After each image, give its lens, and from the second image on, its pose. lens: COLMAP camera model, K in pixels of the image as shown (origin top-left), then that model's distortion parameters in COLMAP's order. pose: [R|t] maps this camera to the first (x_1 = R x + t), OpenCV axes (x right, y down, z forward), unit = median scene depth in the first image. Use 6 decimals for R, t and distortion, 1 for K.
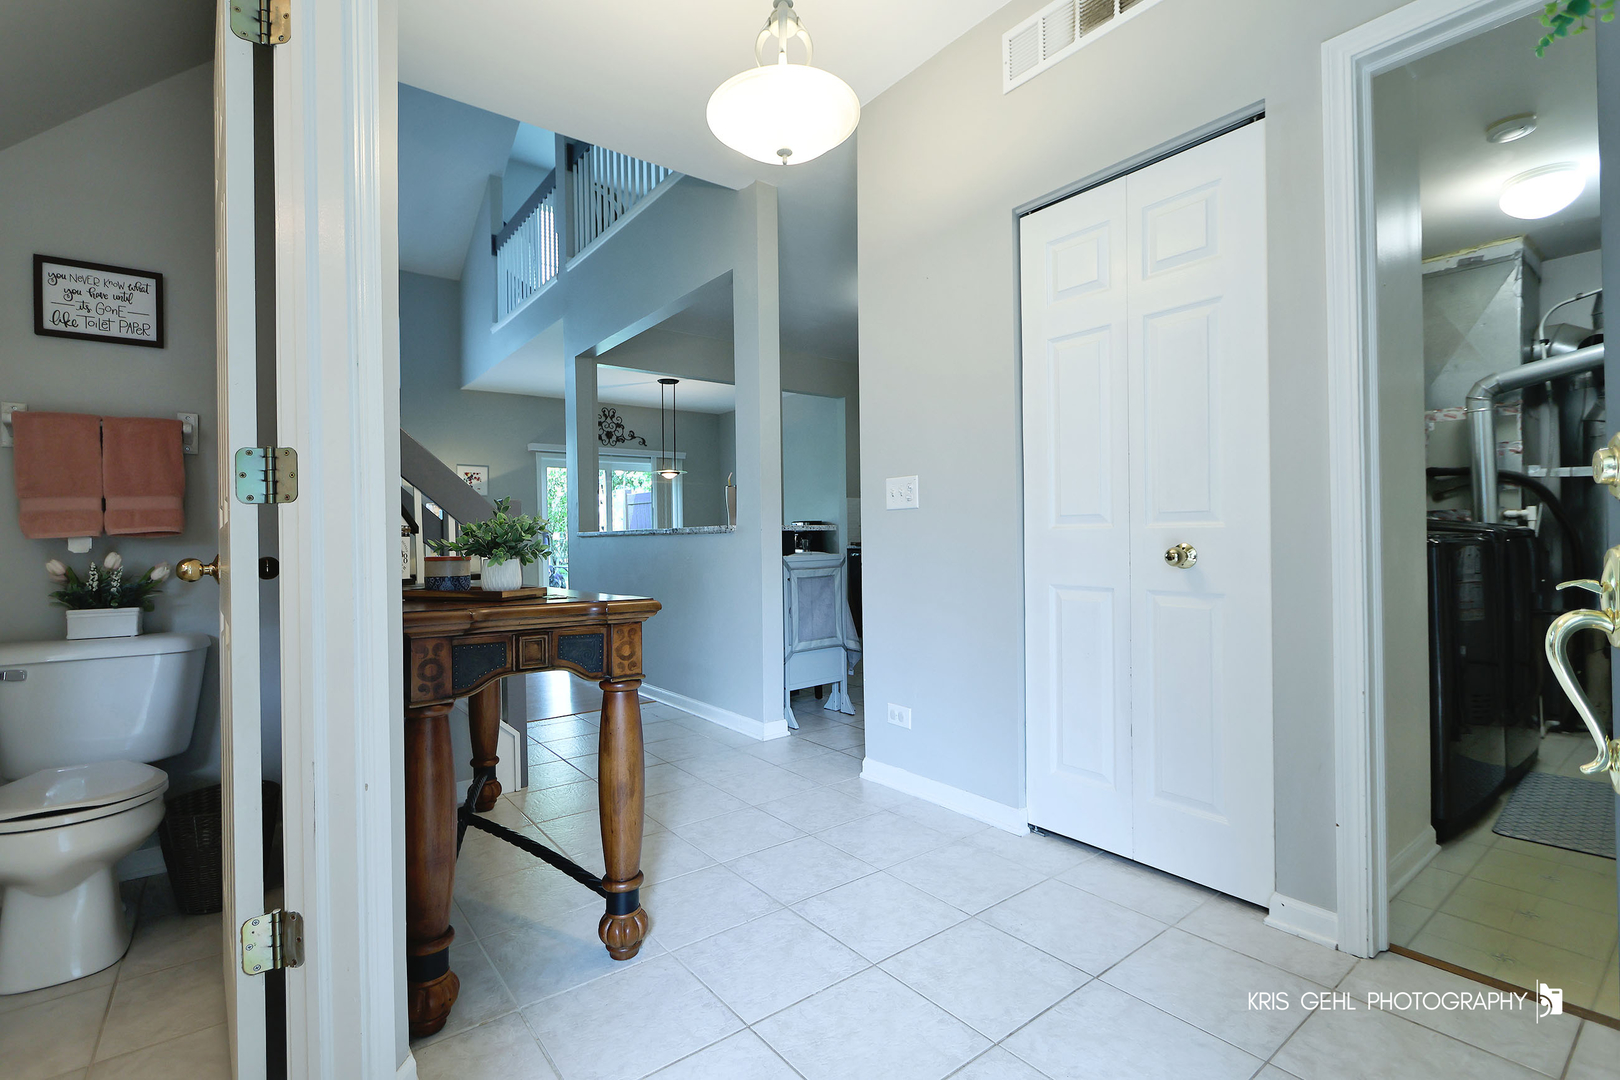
lens RADIAL K [[737.1, 0, 808.9], [0, 737.1, 534.1], [0, 0, 1]] dist [-0.004696, -0.000095]
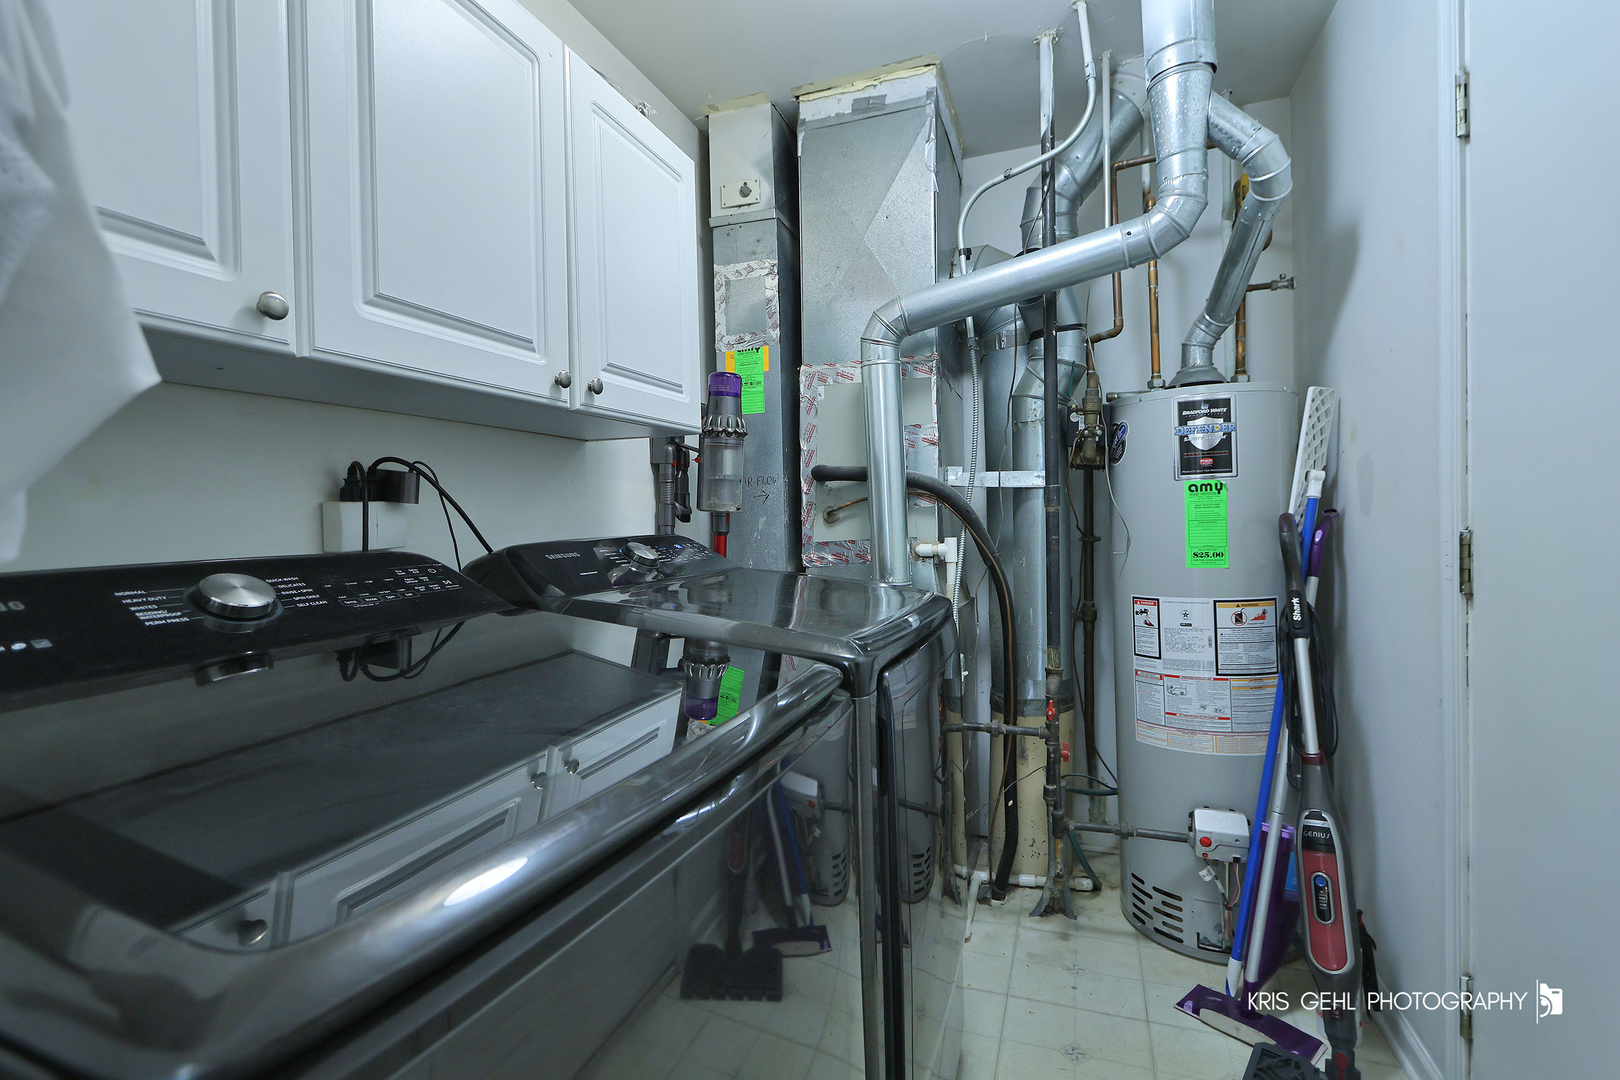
lens RADIAL K [[737.1, 0, 803.1], [0, 737.1, 532.7], [0, 0, 1]] dist [-0.004696, -0.000095]
pose [[0.844145, -0.014141, 0.535928, 0.442646], [0.010766, 0.999898, 0.009426, -0.037175], [-0.536007, -0.002188, 0.844211, 0.440163]]
